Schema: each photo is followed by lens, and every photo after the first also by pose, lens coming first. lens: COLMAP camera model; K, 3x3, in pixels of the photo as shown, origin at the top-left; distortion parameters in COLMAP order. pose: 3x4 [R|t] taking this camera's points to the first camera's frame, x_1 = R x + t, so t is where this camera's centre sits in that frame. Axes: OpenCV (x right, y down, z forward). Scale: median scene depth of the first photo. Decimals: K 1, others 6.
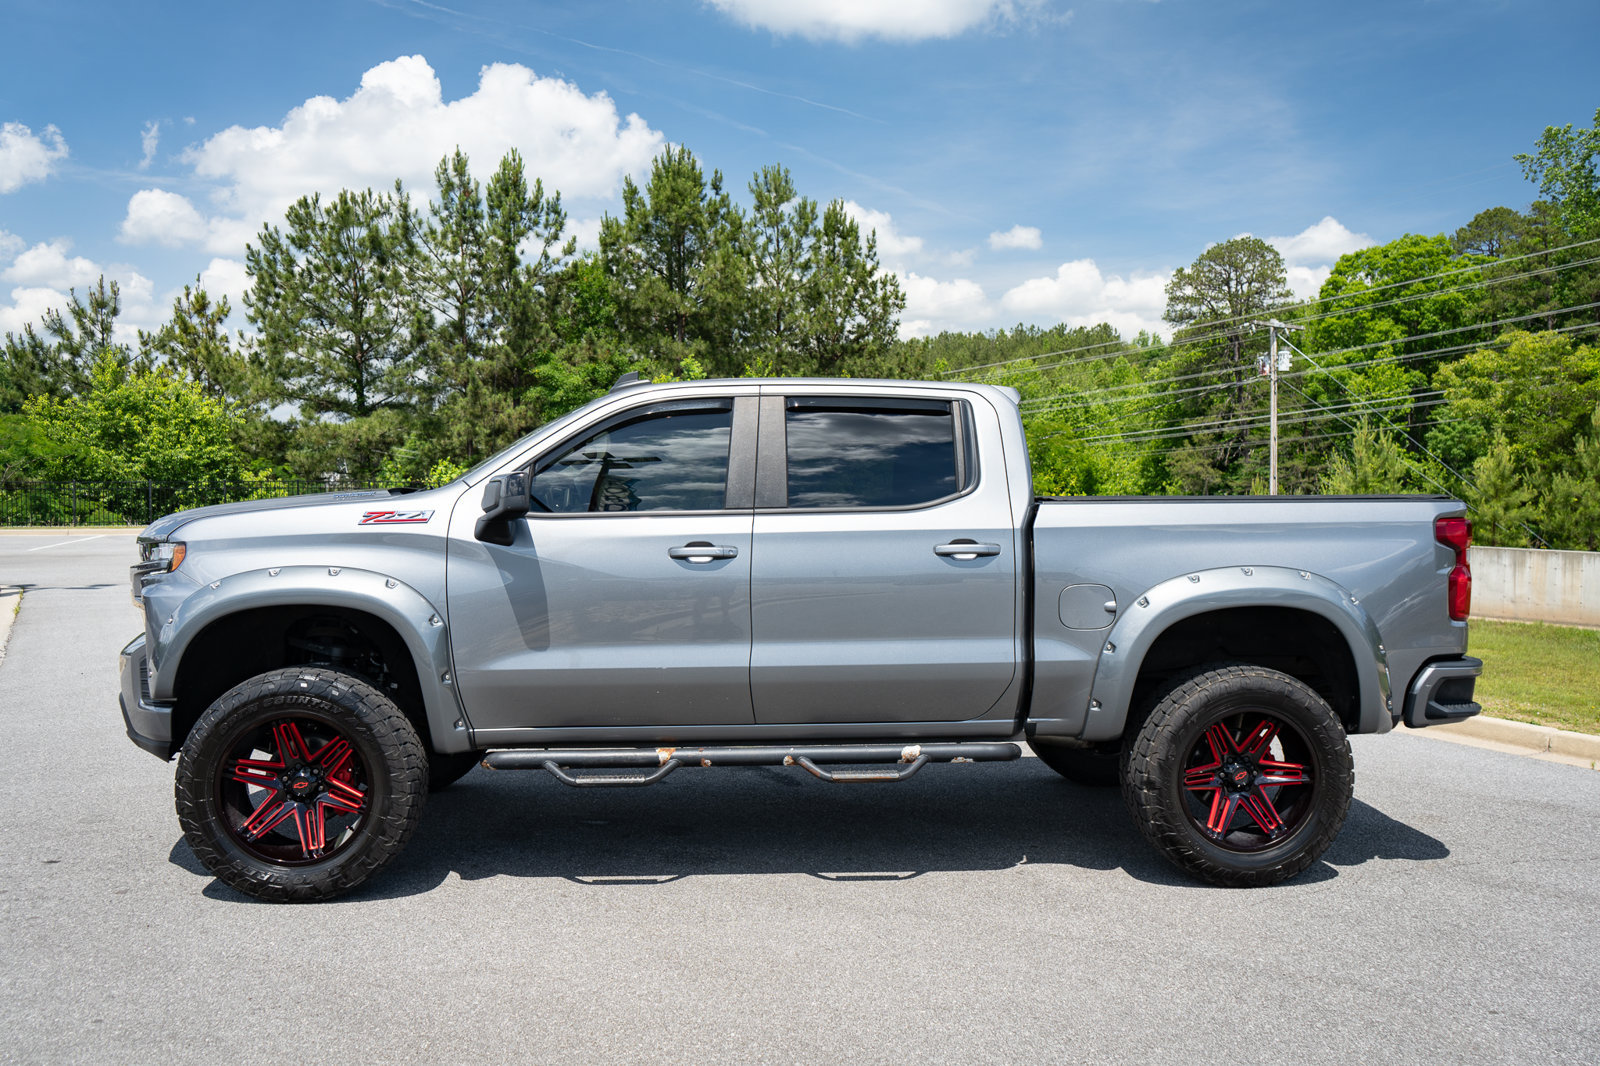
lens RADIAL K [[1367.5, 0, 757.8], [0, 1367.5, 530.1], [0, 0, 1]] dist [-0.016642, 0.000155]
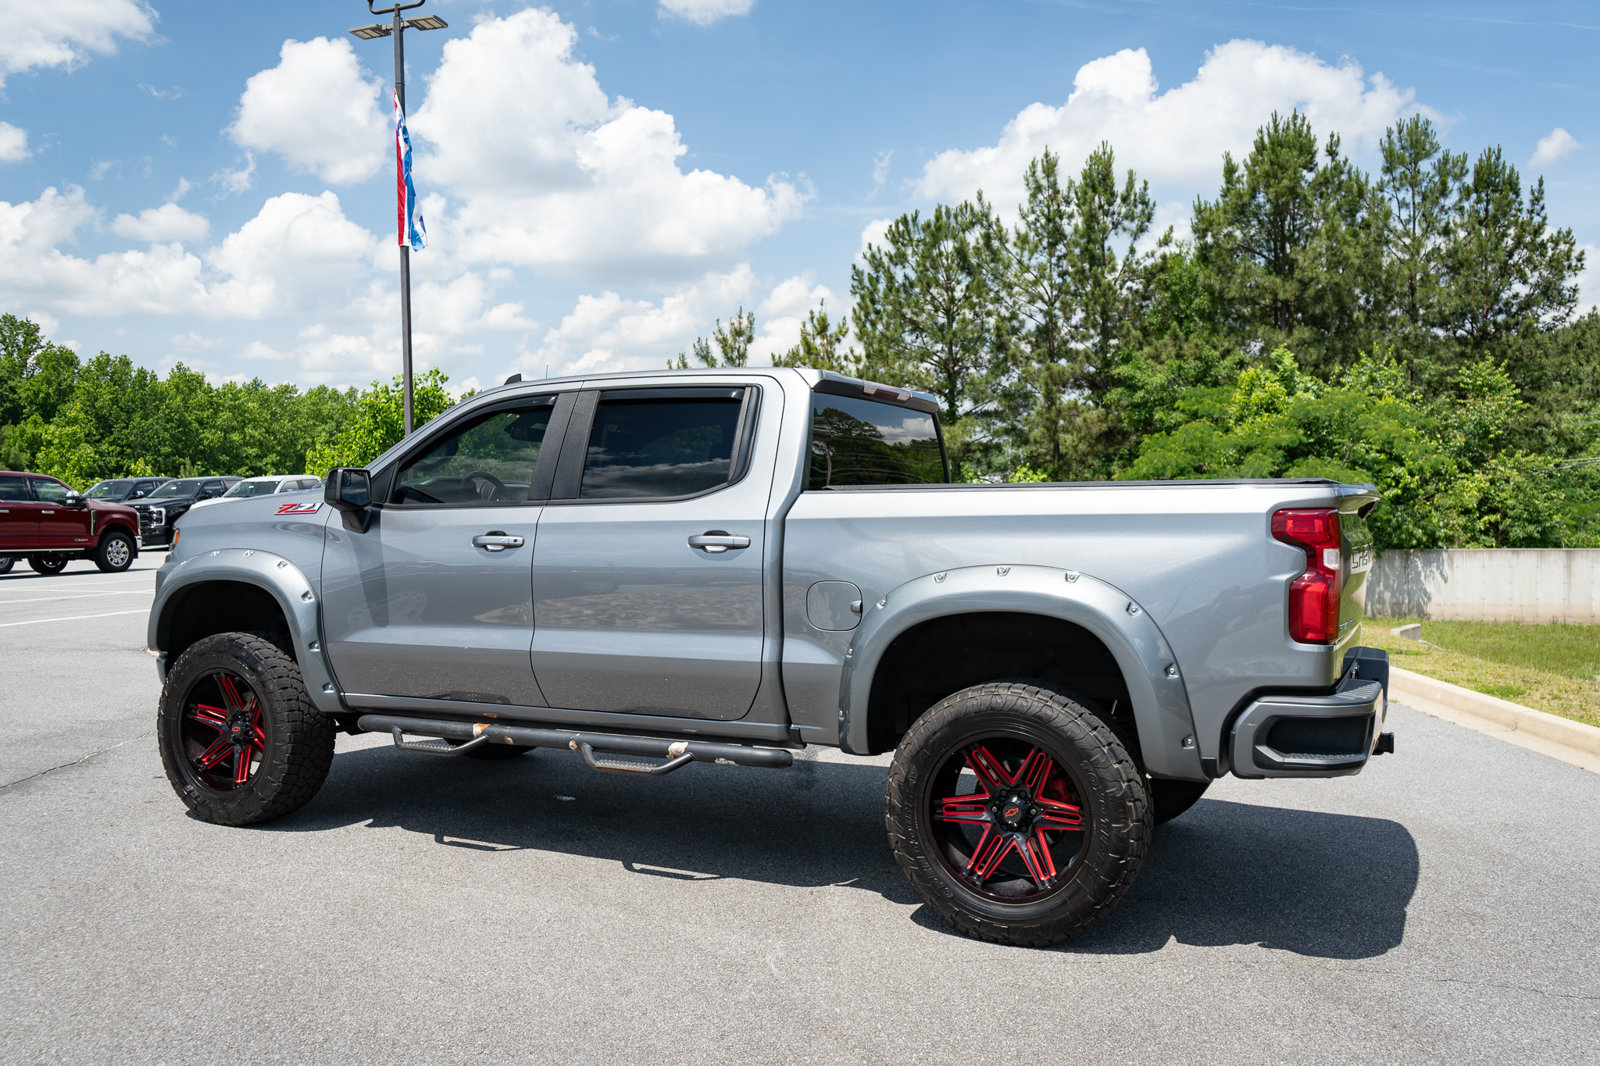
lens RADIAL K [[1412.4, 0, 753.0], [0, 1412.4, 523.4], [0, 0, 1]] dist [-0.016323, 0.010062]
pose [[0.844277, 0.003385, -0.535897, 0.147548], [-0.010979, 0.999879, -0.010981, 0.002581], [0.535795, 0.015154, 0.844212, 0.036750]]
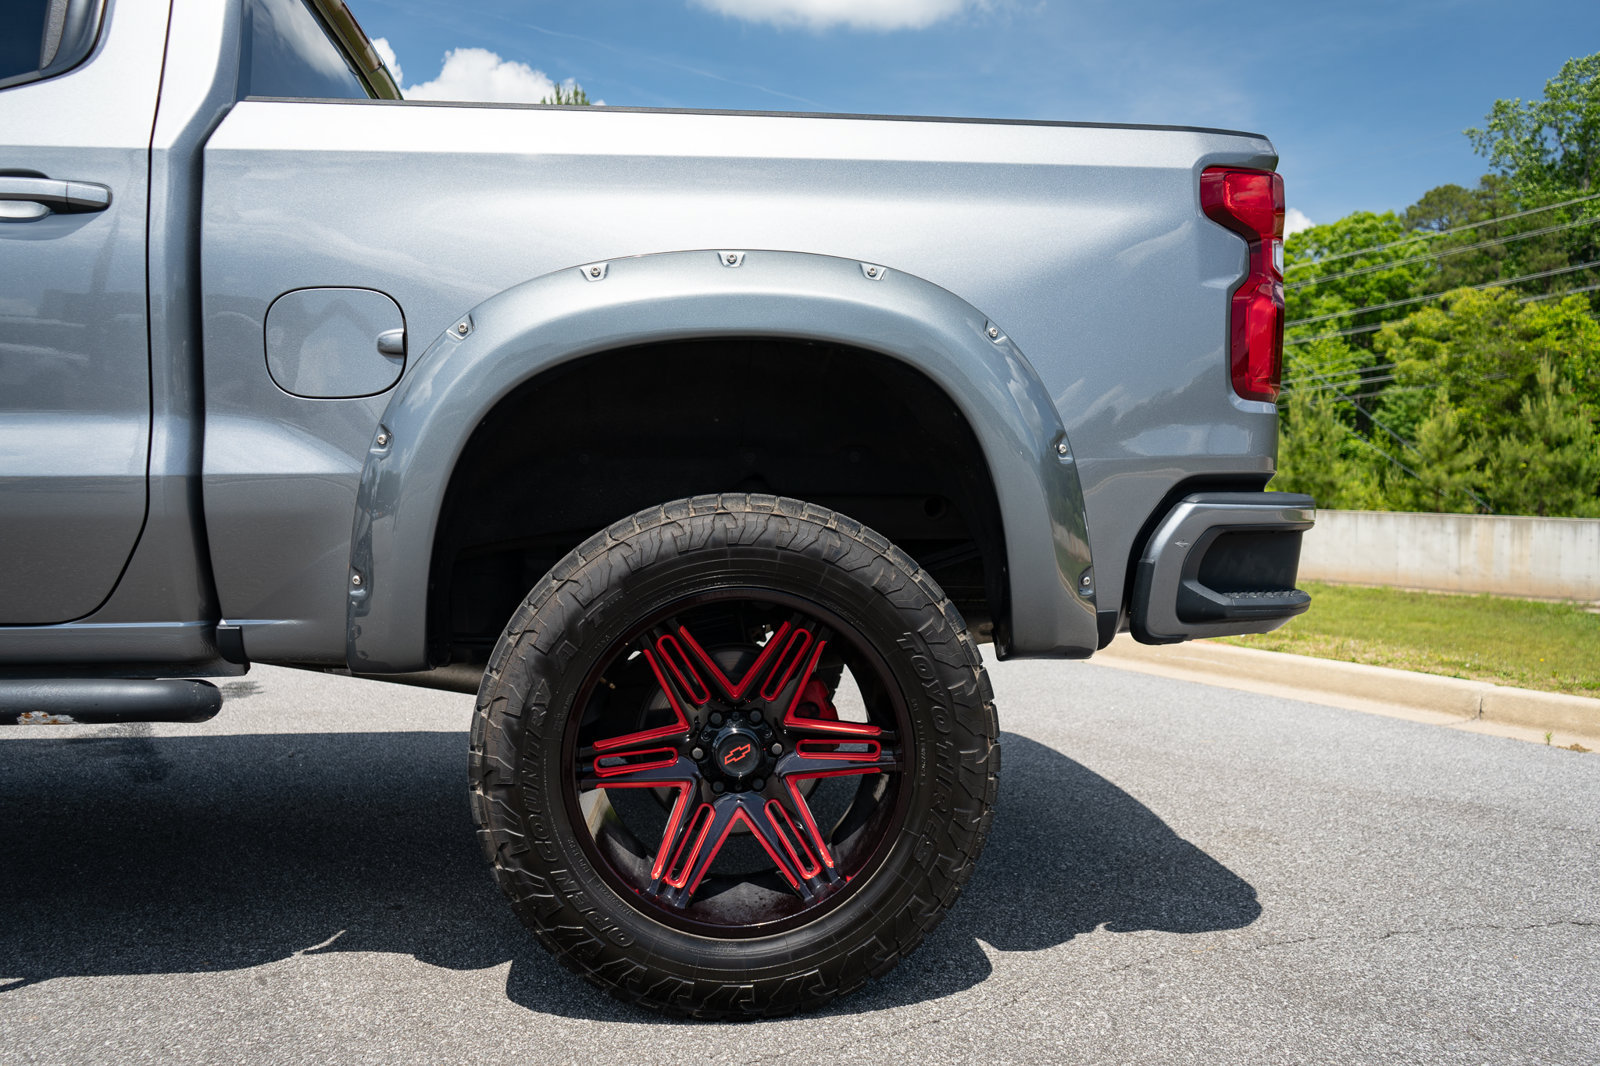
lens RADIAL K [[1315.5, 0, 800.0], [0, 1315.5, 533.0], [0, 0, 1]] dist [-0.009860, 0.001252]
pose [[0.999331, -0.001267, 0.036542, 0.077007], [0.001192, 0.999997, 0.002065, 0.023750], [-0.036545, -0.002020, 0.999330, 0.126778]]
